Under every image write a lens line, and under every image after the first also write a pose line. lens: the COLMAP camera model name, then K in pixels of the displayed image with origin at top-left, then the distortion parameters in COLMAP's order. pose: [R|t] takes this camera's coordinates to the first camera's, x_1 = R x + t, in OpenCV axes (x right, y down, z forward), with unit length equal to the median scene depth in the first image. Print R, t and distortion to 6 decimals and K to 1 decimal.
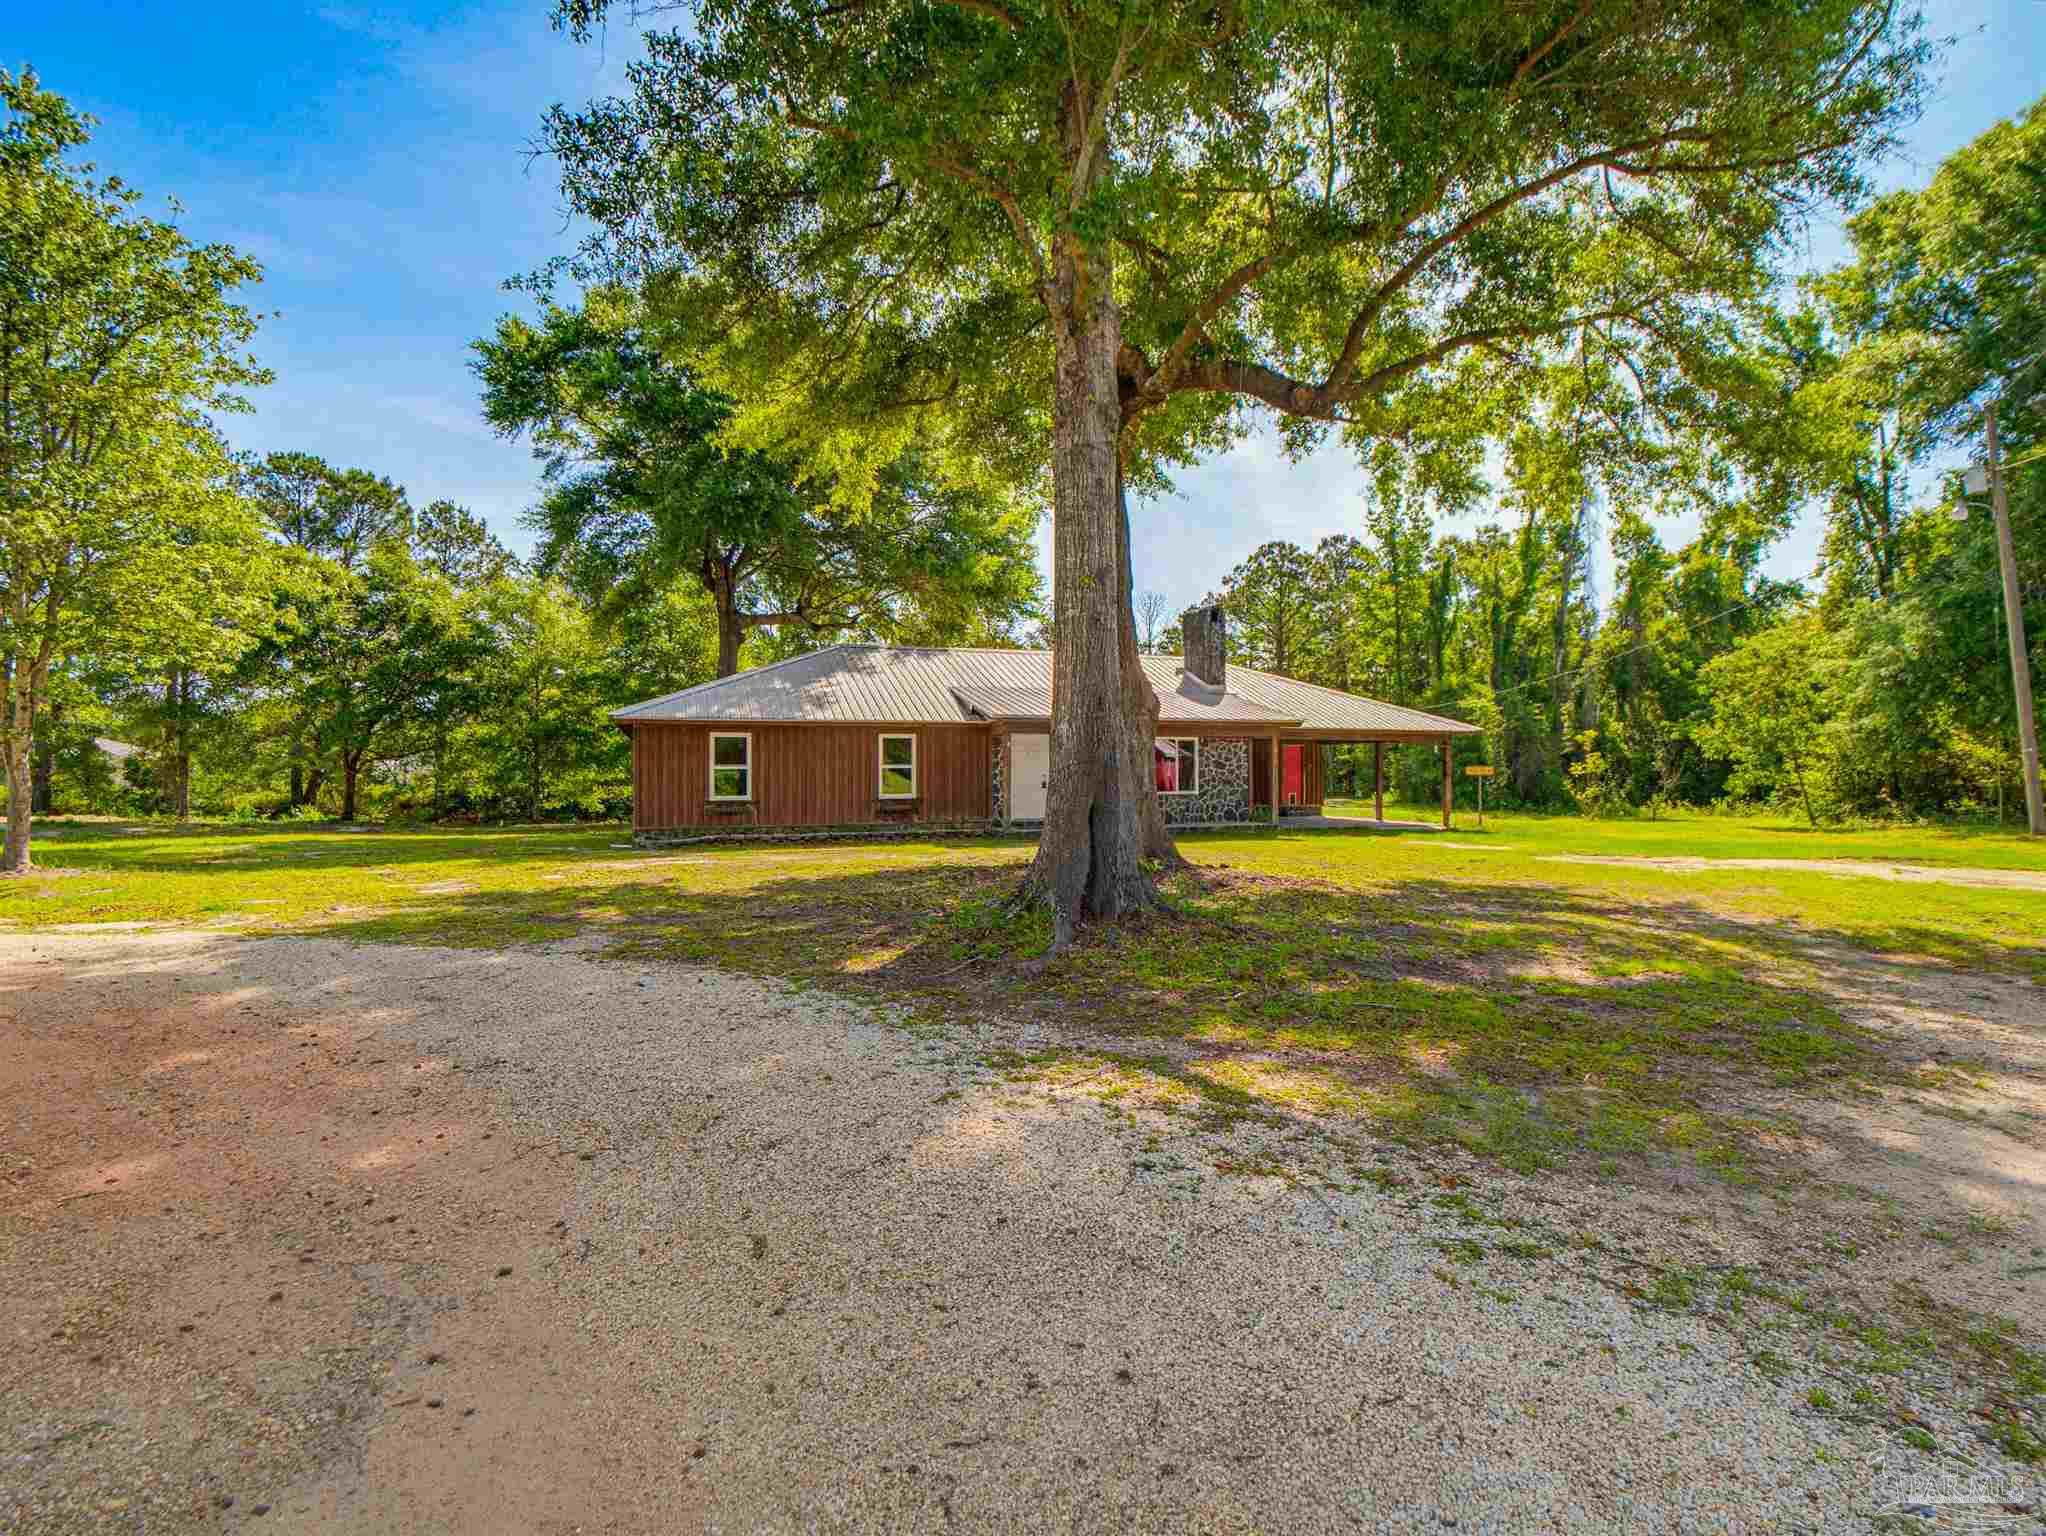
lens RADIAL K [[1019.6, 0, 1027.0], [0, 1019.6, 754.1], [0, 0, 1]] dist [0.001248, -0.002124]
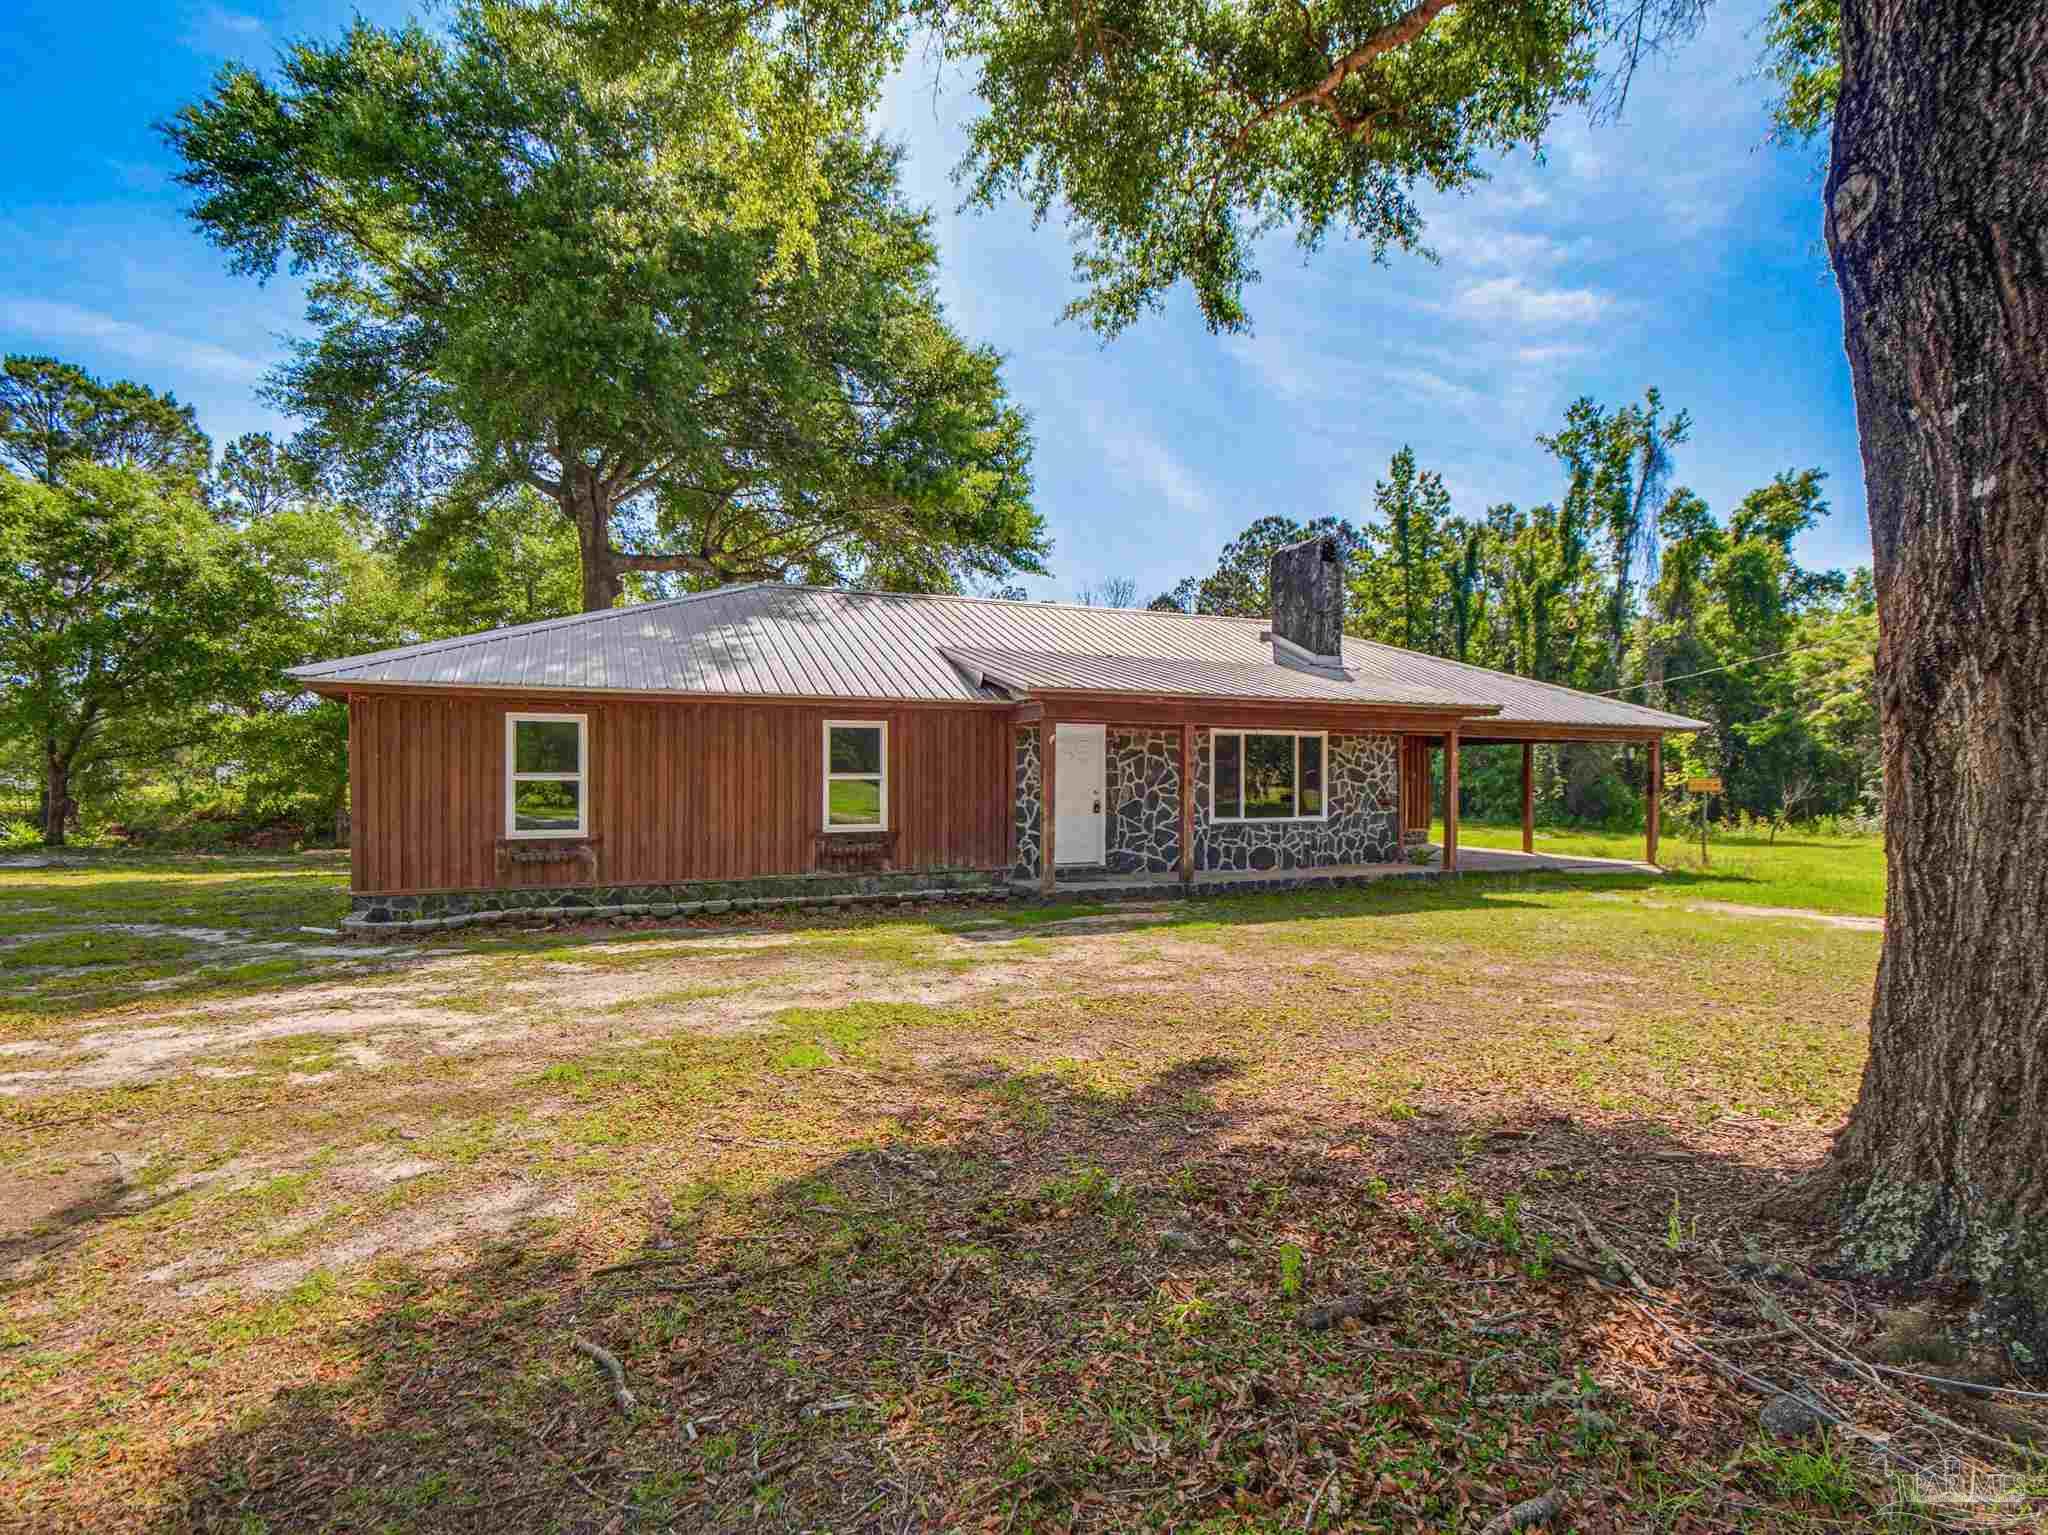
lens RADIAL K [[1027.2, 0, 1024.0], [0, 1027.2, 767.5], [0, 0, 1]] dist [0.003085, -0.000084]
pose [[0.998102, 0.005490, 0.061332, -0.042193], [-0.006036, 0.999944, 0.008717, 0.000782], [-0.061281, -0.009071, 0.998079, 0.259155]]
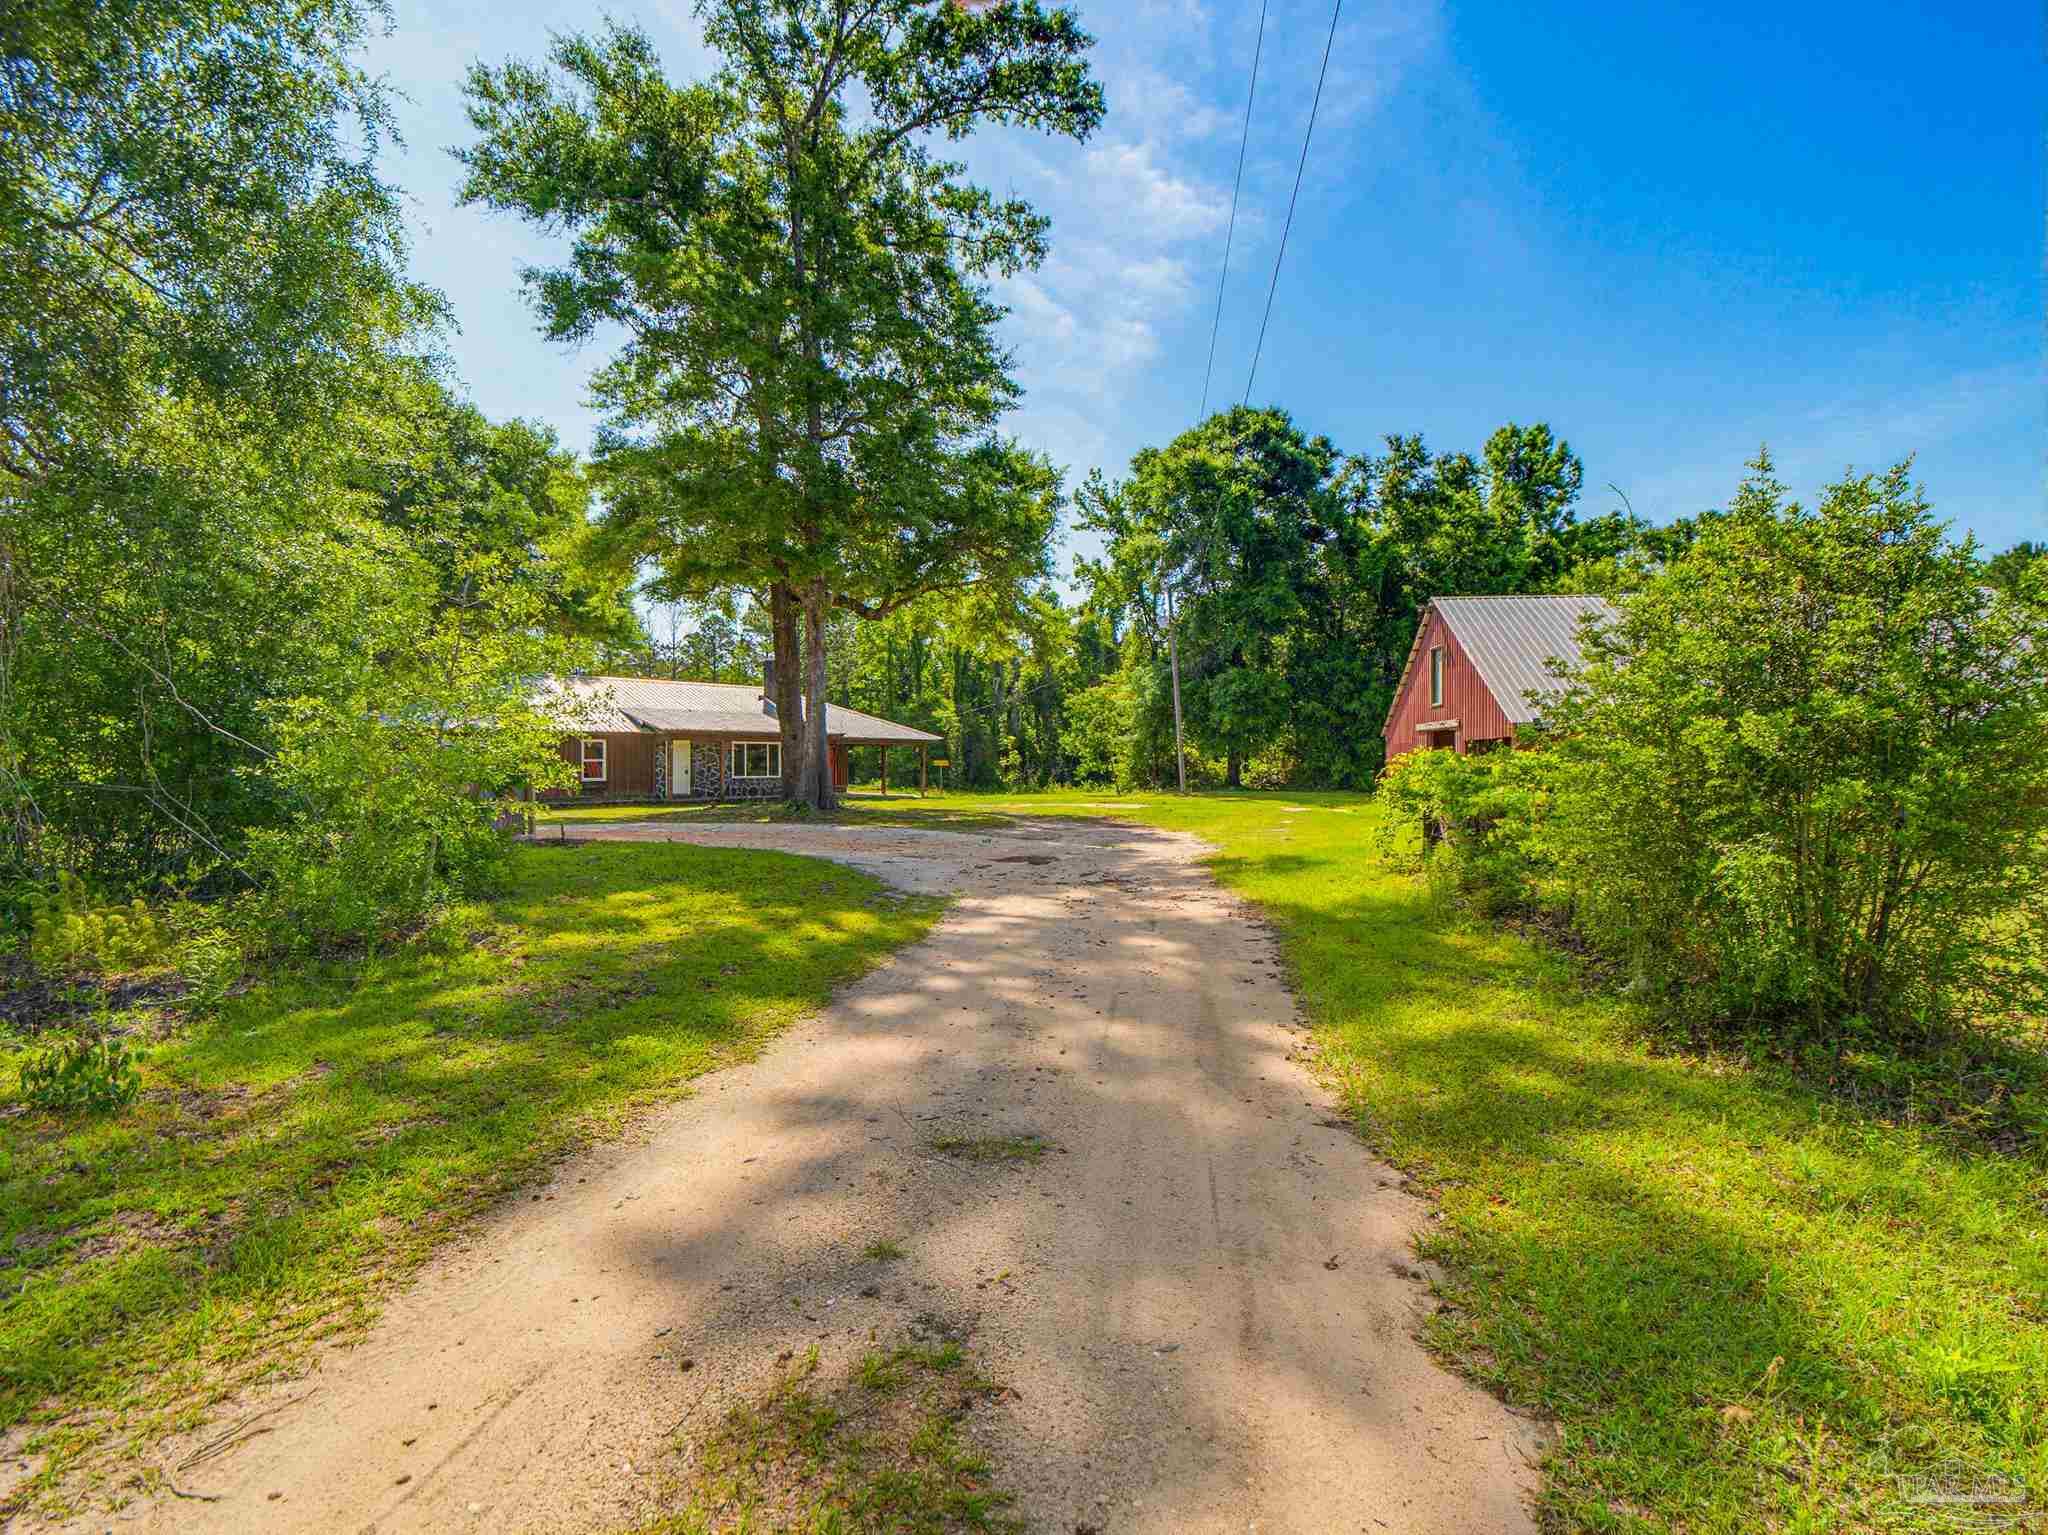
lens RADIAL K [[1020.6, 0, 1028.1], [0, 1020.6, 753.6], [0, 0, 1]] dist [0.001248, -0.002124]
pose [[0.881120, 0.004485, 0.472871, -0.176266], [-0.008278, 0.999948, 0.005940, -0.007908], [-0.472819, -0.009148, 0.881112, -0.430813]]
